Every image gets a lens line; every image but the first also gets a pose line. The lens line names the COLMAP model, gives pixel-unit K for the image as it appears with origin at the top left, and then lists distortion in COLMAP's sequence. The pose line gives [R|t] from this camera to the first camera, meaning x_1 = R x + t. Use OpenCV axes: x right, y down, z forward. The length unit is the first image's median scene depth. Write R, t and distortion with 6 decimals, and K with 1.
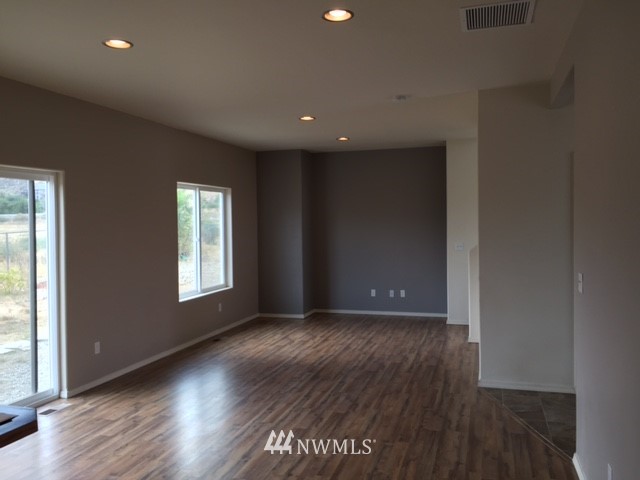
lens RADIAL K [[543.6, 0, 320.0], [0, 543.6, 240.0], [0, 0, 1]] dist [0.079598, -0.115074]
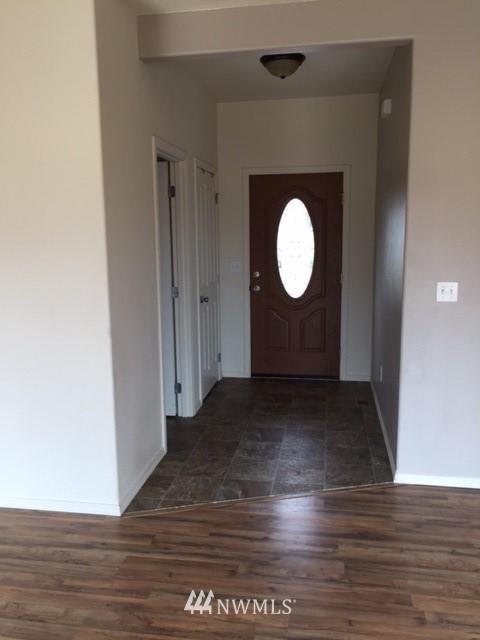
lens RADIAL K [[543.6, 0, 240.0], [0, 543.6, 320.0], [0, 0, 1]] dist [0.079598, -0.115074]
pose [[-0.127313, -0.135740, 0.982530, -0.356618], [0.045817, 0.988729, 0.142533, -0.020570], [-0.990804, 0.063163, -0.119659, 1.215278]]
